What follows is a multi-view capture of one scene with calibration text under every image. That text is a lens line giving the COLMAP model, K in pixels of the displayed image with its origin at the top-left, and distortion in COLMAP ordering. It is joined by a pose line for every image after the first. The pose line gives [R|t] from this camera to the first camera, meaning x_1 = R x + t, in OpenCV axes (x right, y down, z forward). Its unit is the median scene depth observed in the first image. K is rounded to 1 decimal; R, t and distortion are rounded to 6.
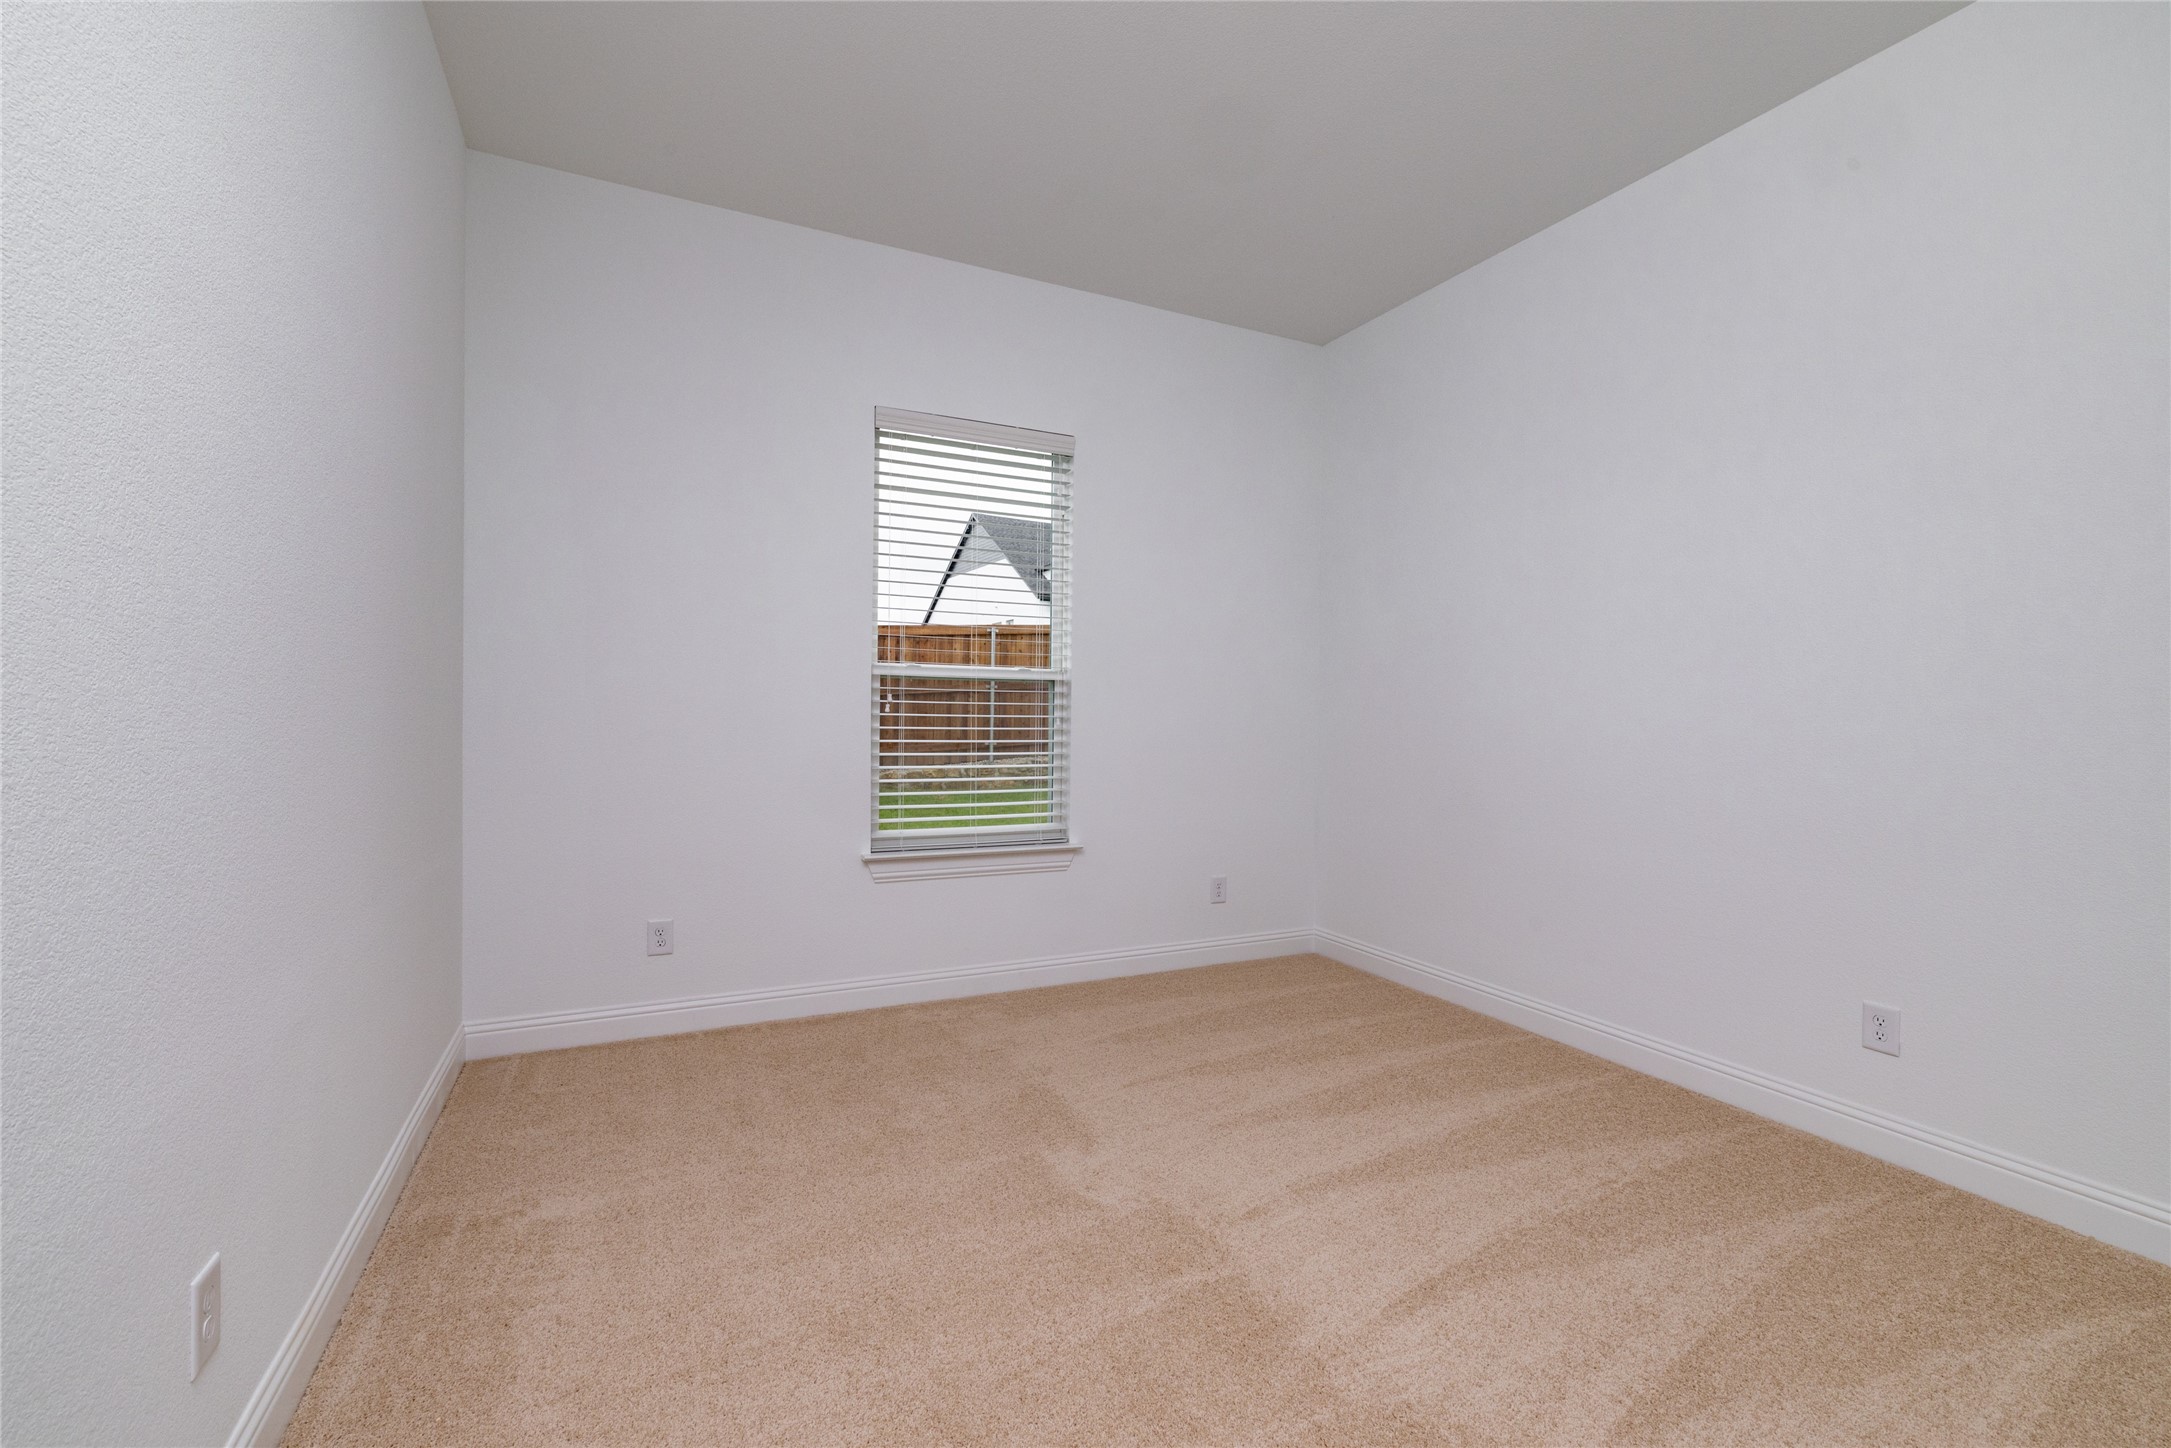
lens RADIAL K [[906.5, 0, 1080.7], [0, 906.5, 732.4], [0, 0, 1]] dist [-0.002650, -0.000740]
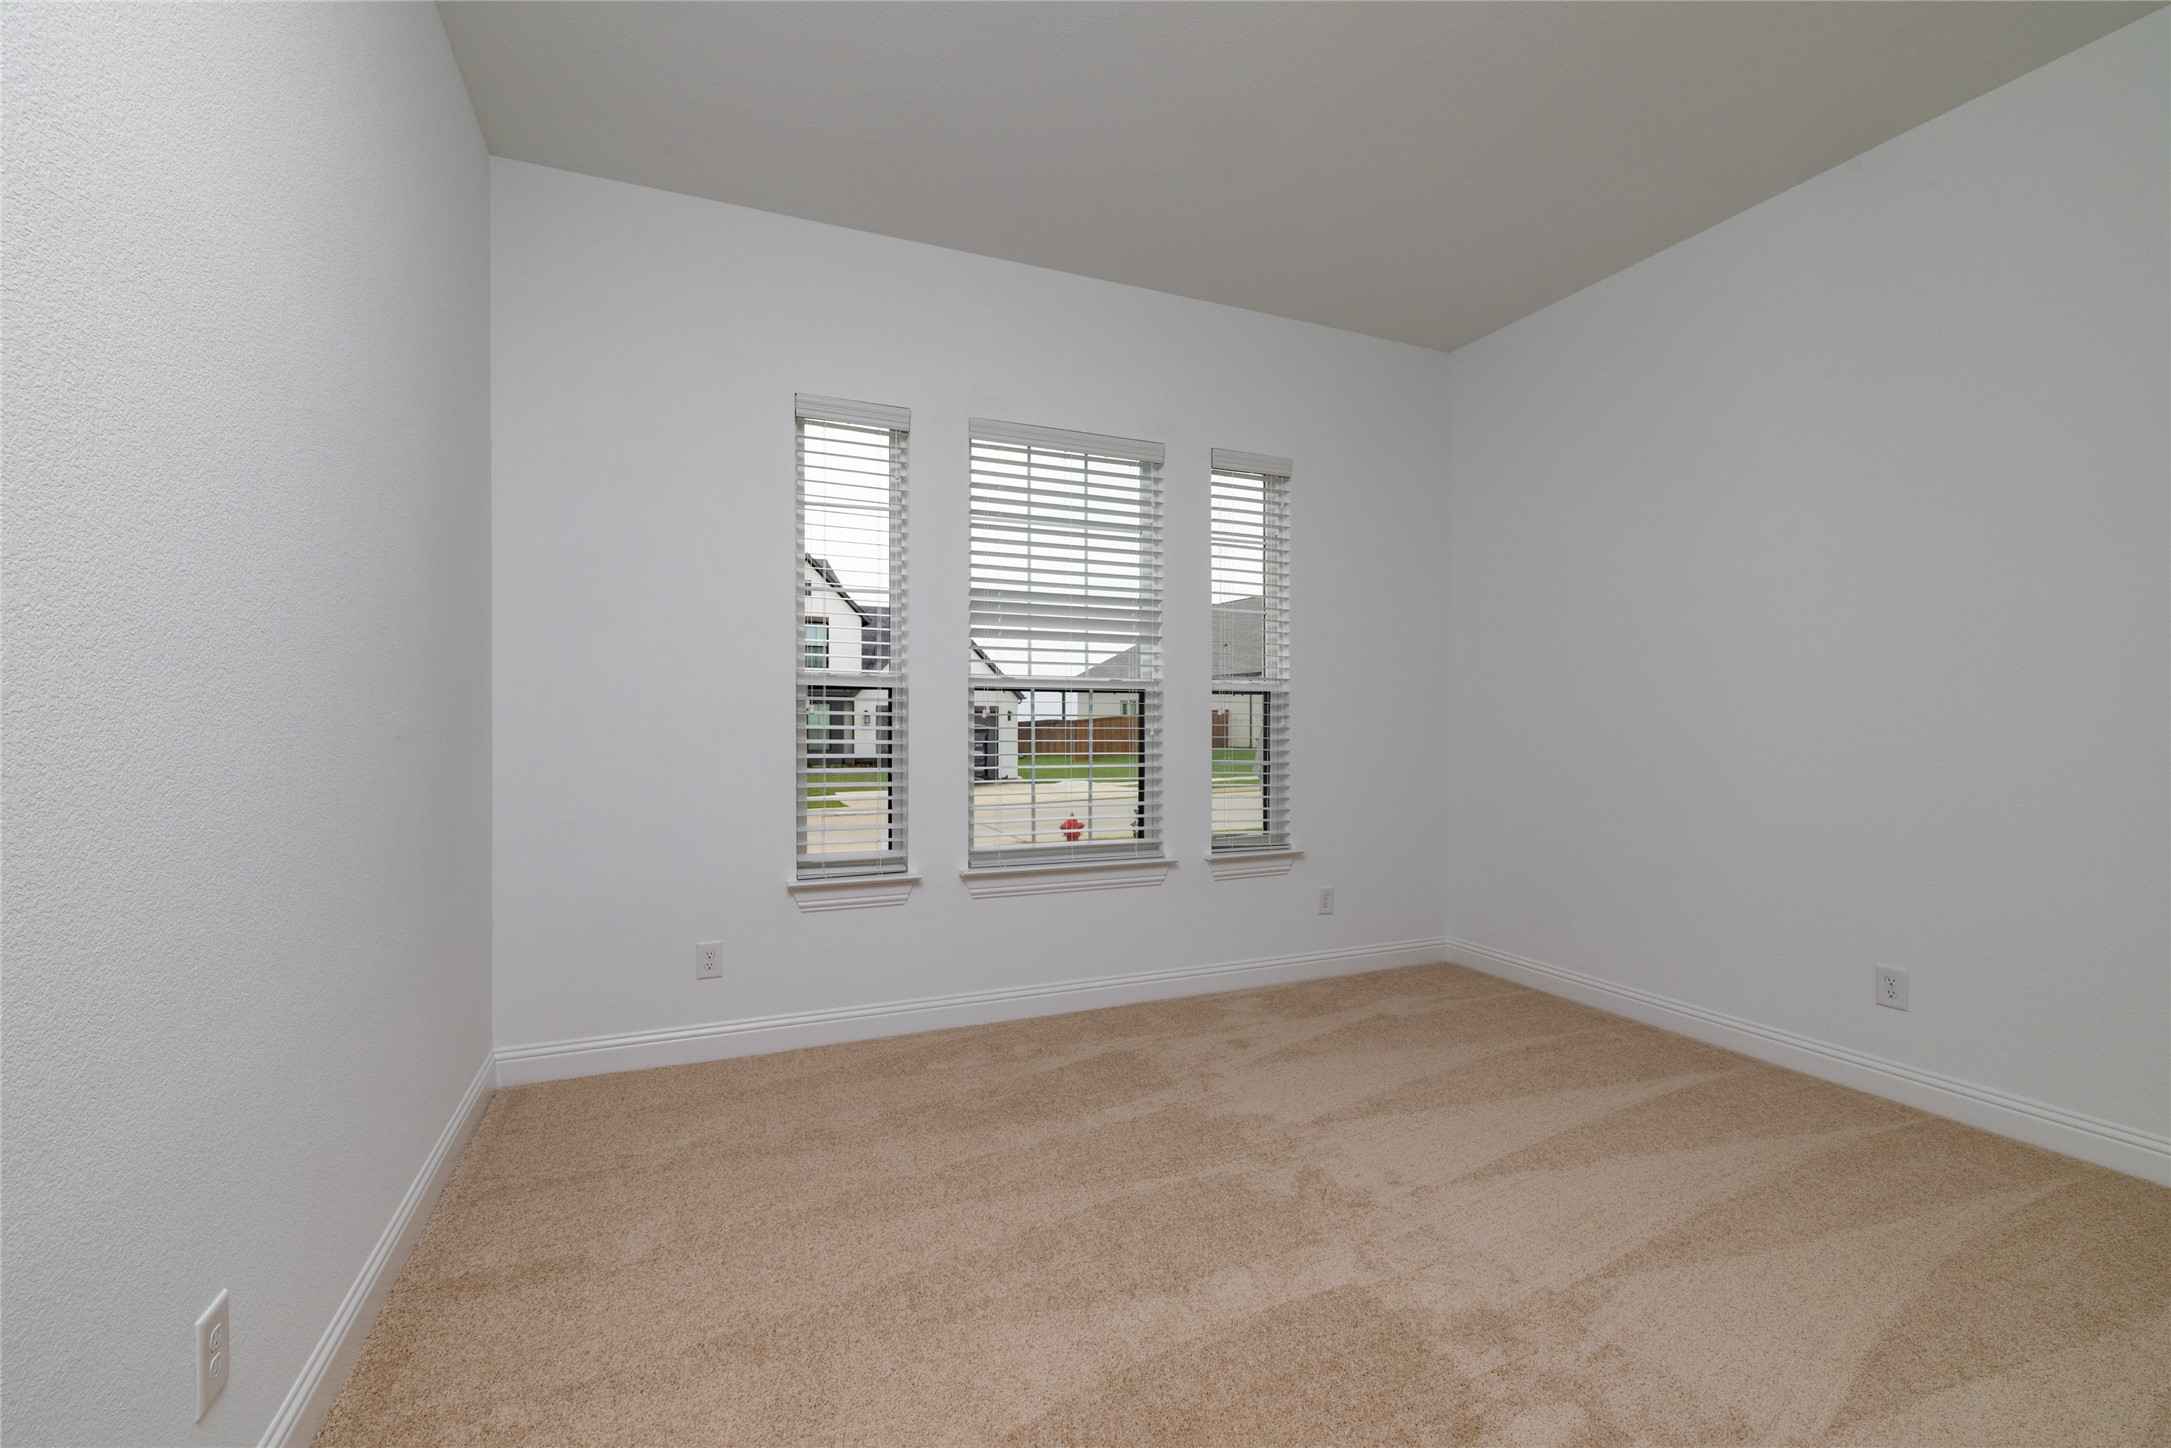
lens RADIAL K [[964.4, 0, 1043.9], [0, 964.4, 750.9], [0, 0, 1]] dist [-0.002645, -0.000367]
pose [[0.999722, -0.014055, -0.018951, -0.265837], [0.014173, 0.999881, 0.006135, -0.000948], [0.018863, -0.006401, 0.999802, -0.113380]]
